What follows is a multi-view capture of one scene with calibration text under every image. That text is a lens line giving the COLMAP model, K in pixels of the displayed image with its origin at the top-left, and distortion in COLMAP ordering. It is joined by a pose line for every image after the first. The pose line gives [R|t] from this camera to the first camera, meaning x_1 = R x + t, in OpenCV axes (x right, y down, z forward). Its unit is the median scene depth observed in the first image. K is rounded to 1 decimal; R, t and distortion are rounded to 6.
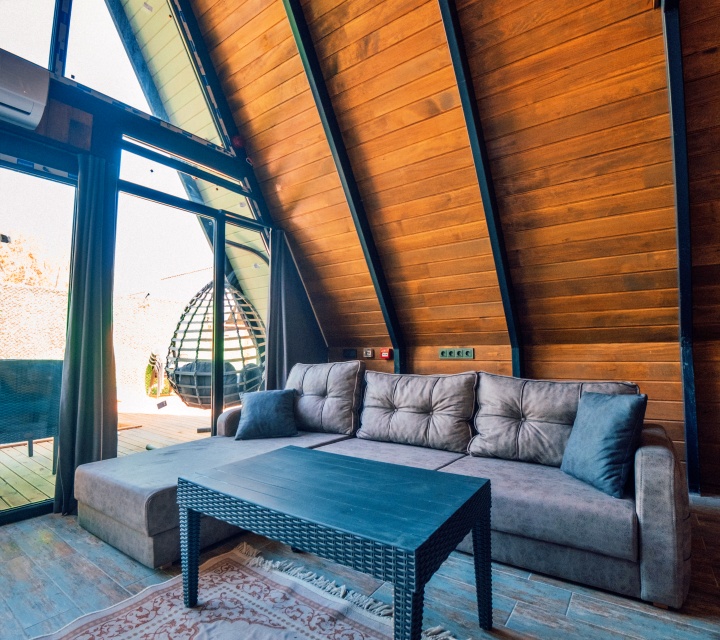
lens RADIAL K [[385.8, 0, 356.5], [0, 385.8, 318.0], [0, 0, 1]] dist [-0.044853, -0.001987]
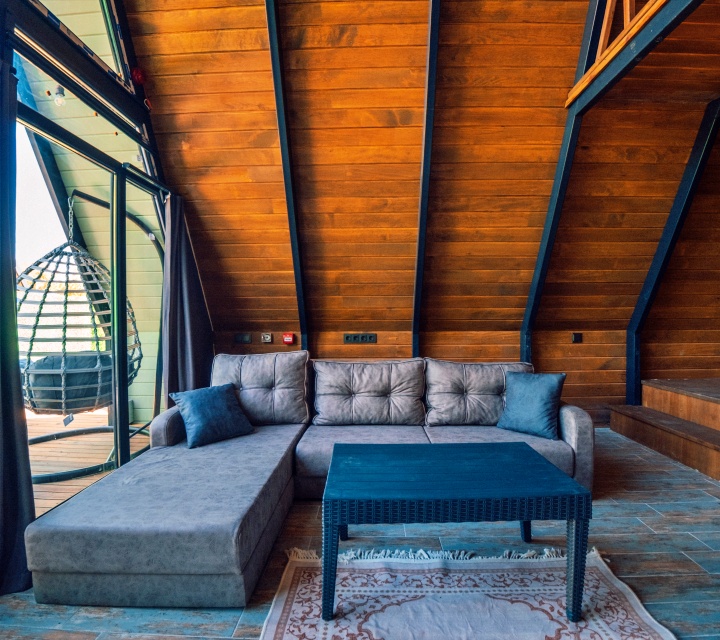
lens RADIAL K [[385.8, 0, 354.3], [0, 385.8, 321.0], [0, 0, 1]] dist [-0.044853, -0.001987]
pose [[0.832848, 0.000175, 0.553501, -0.479939], [-0.049106, 0.996080, 0.073575, -0.050736], [-0.551318, -0.088458, 0.829592, 0.099337]]
